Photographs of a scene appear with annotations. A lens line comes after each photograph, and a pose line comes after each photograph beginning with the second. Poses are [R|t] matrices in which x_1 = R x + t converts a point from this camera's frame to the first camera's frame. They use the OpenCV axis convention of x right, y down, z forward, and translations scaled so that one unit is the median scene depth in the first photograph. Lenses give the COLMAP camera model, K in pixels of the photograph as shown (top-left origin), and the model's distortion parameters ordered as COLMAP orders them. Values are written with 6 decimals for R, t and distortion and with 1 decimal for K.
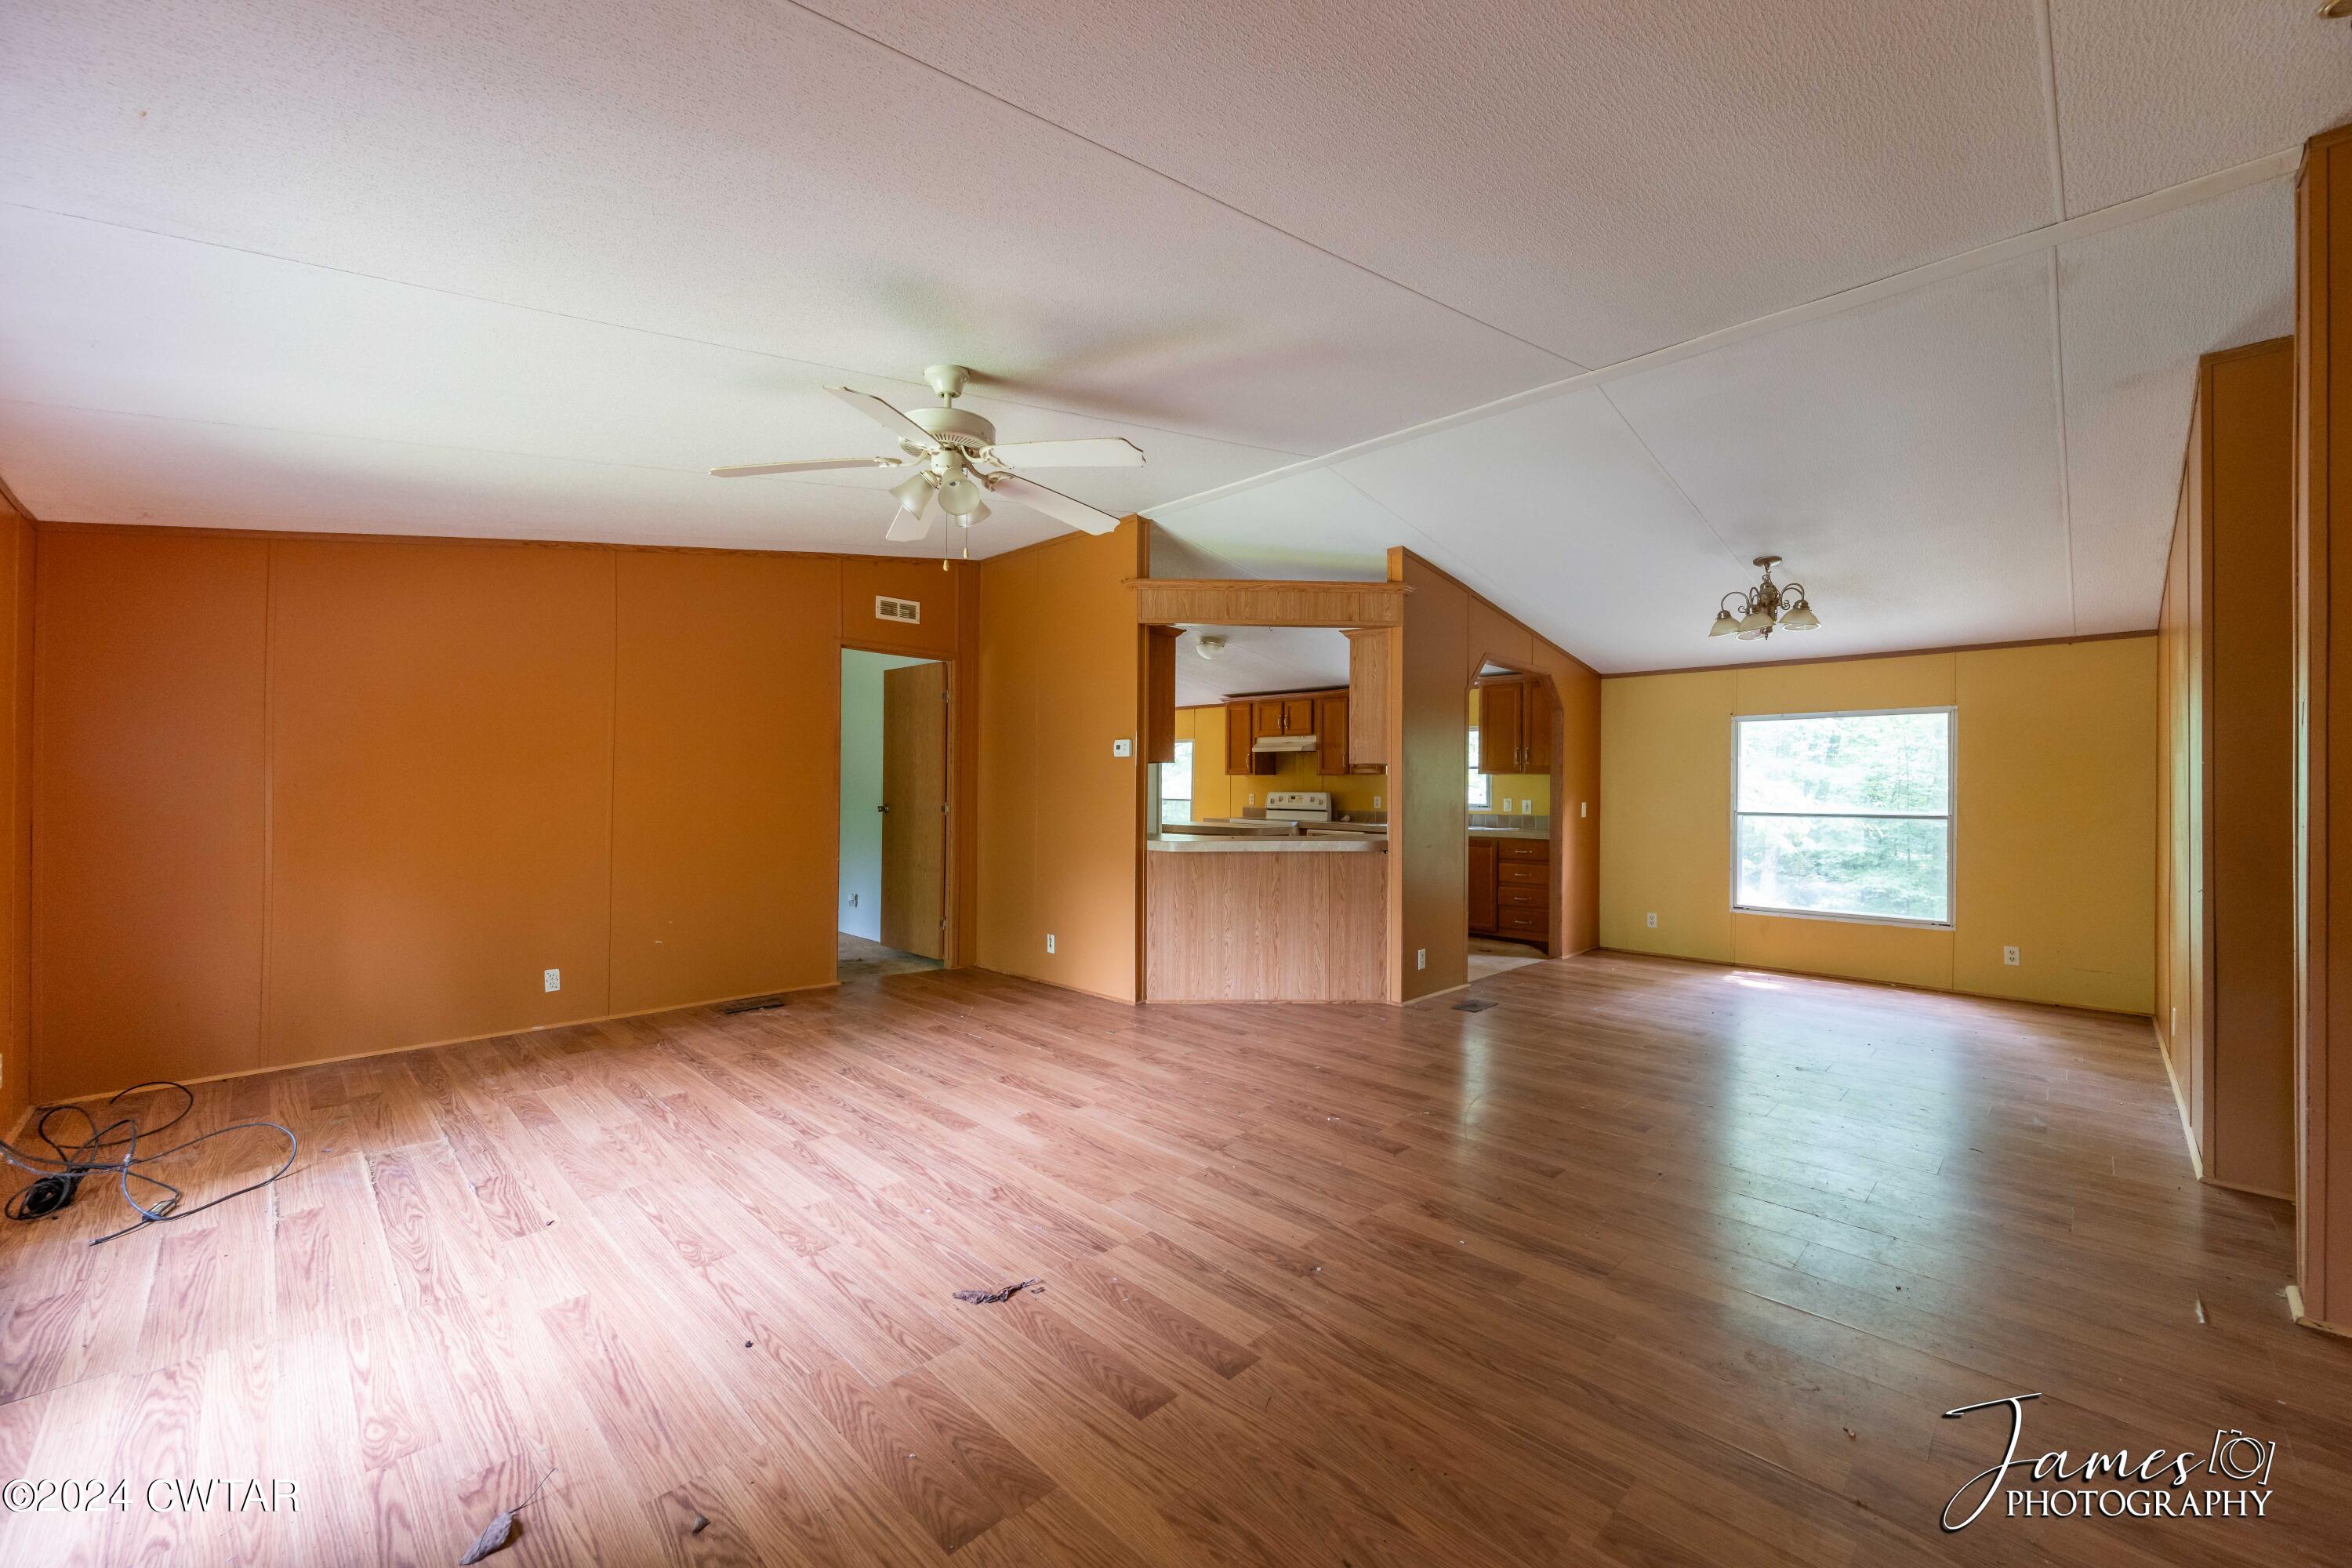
lens RADIAL K [[912.4, 0, 1177.1], [0, 912.4, 790.7], [0, 0, 1]] dist [0.006381, -0.000468]
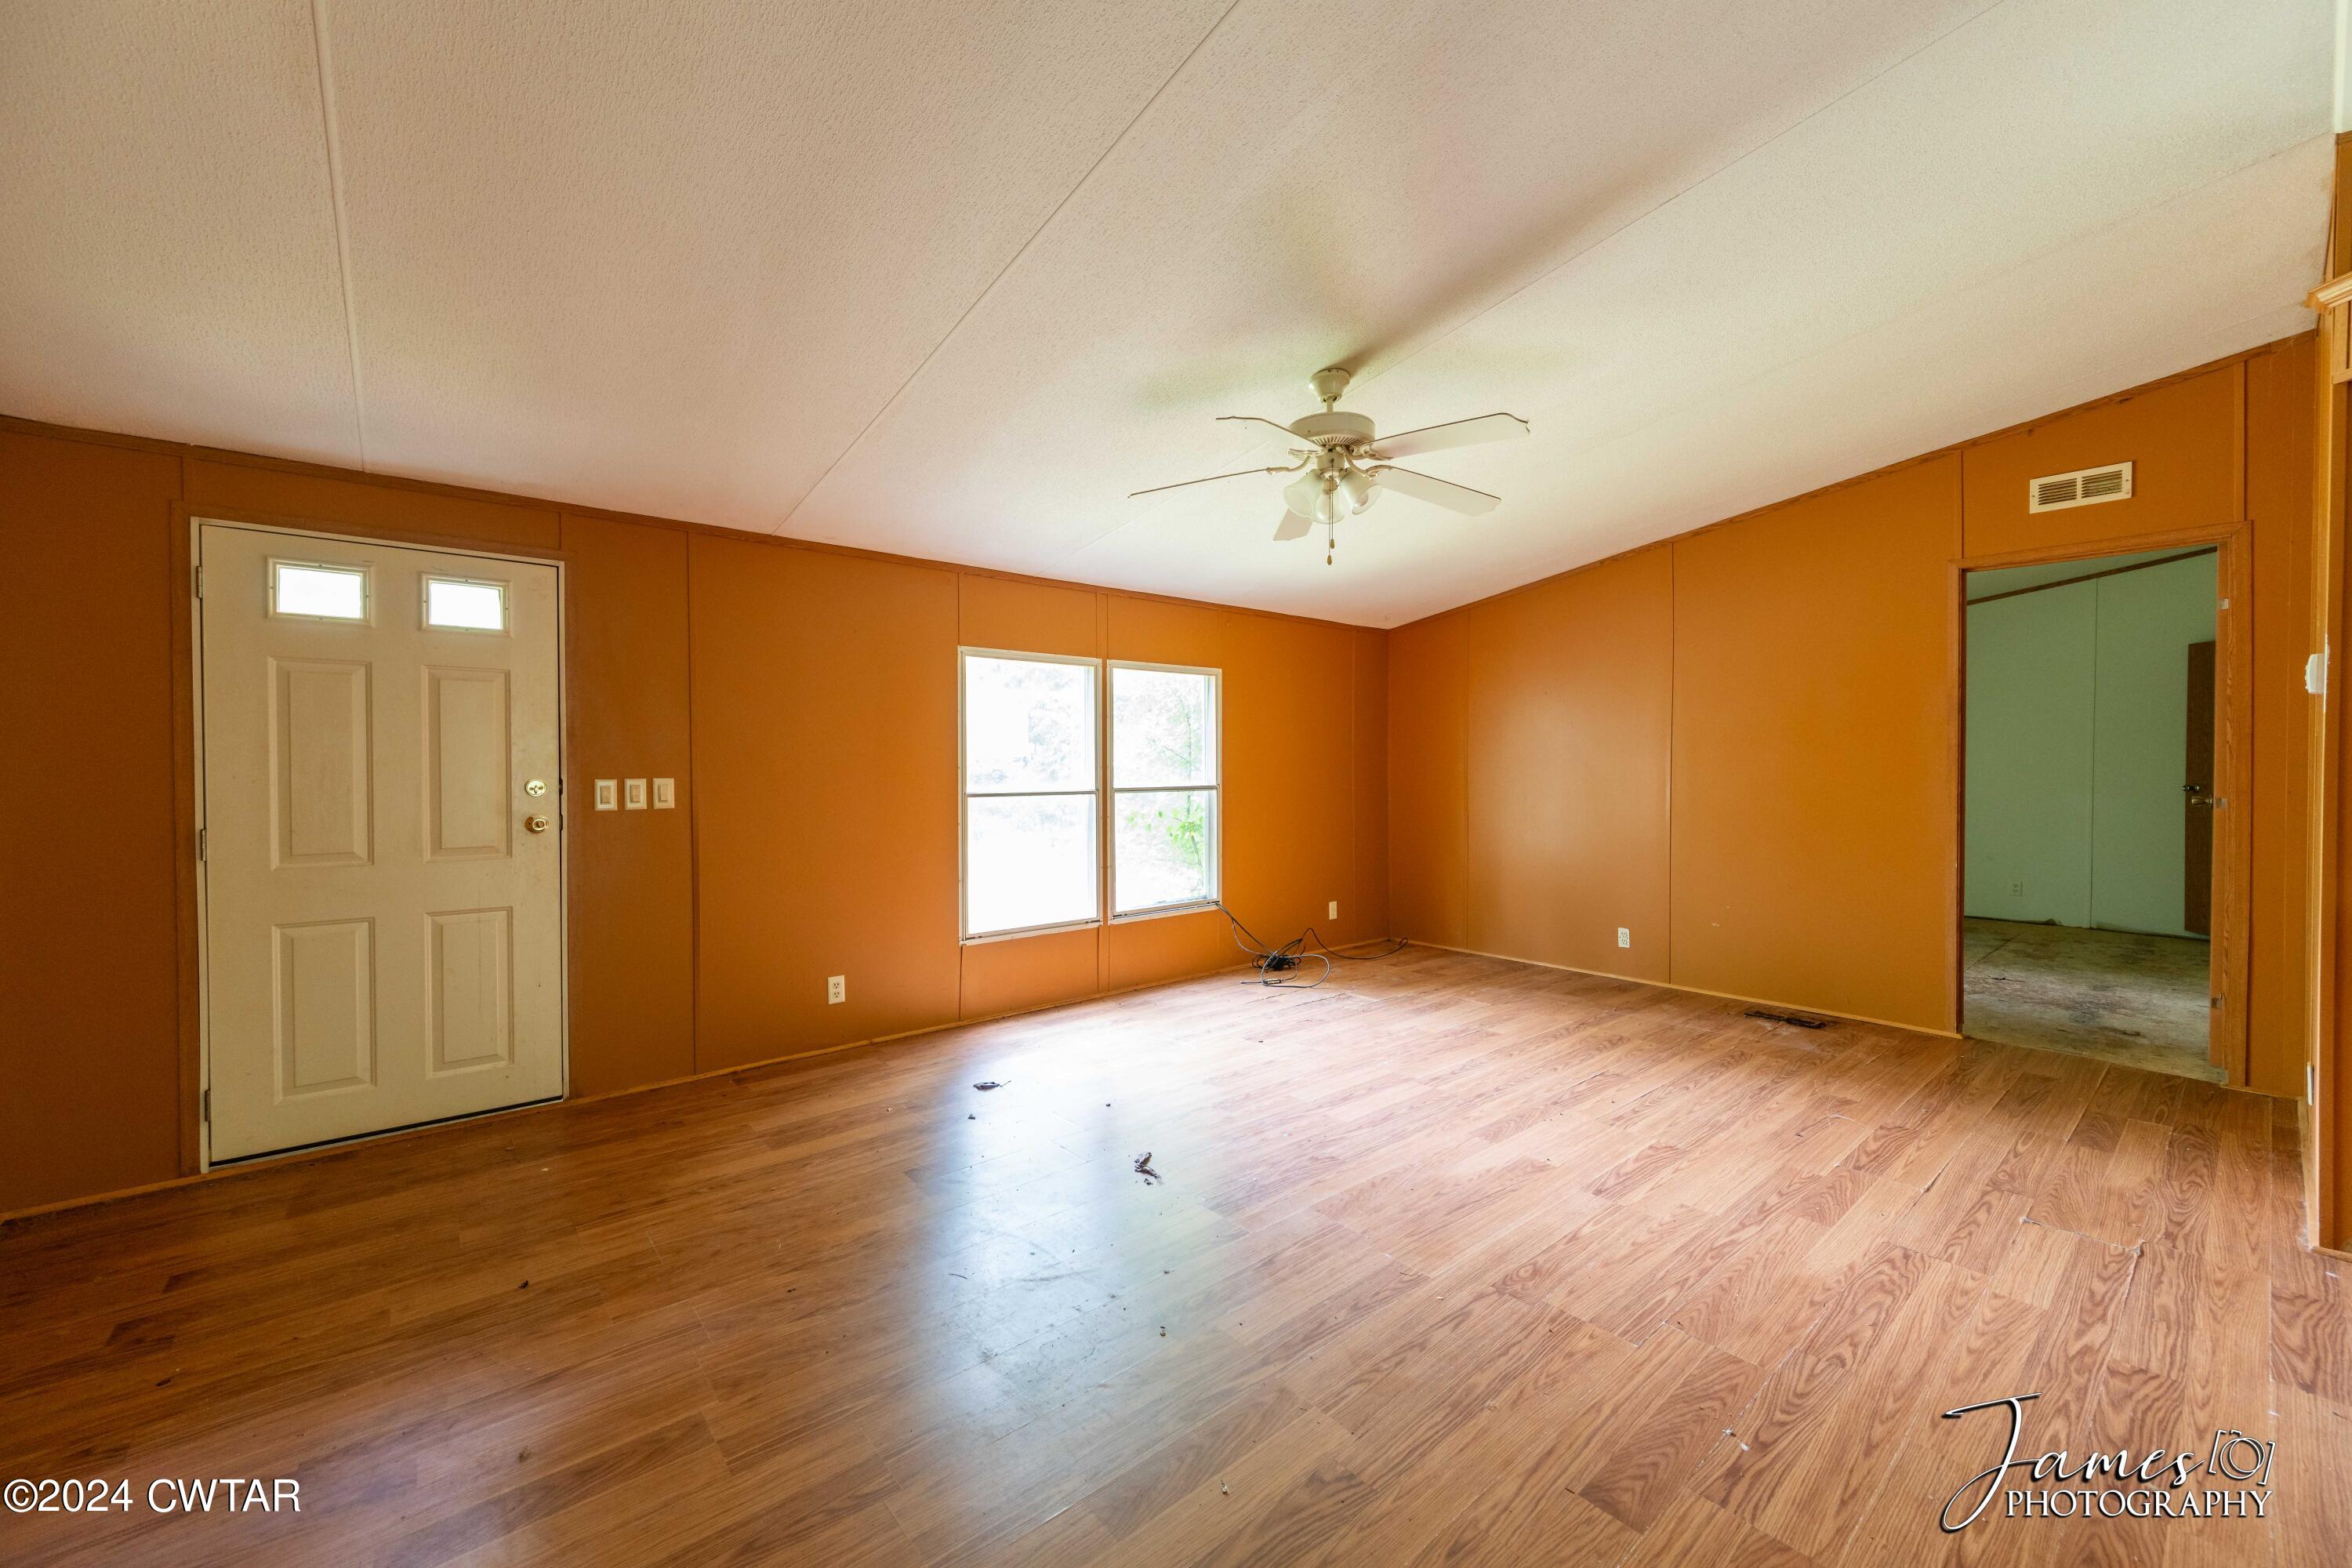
lens RADIAL K [[912.4, 0, 1178.1], [0, 912.4, 779.4], [0, 0, 1]] dist [0.006381, -0.000468]
pose [[-0.086835, 0.006308, -0.996203, 0.759788], [-0.000359, 0.999980, 0.006364, 0.004459], [0.996223, 0.000910, -0.086831, 0.831069]]
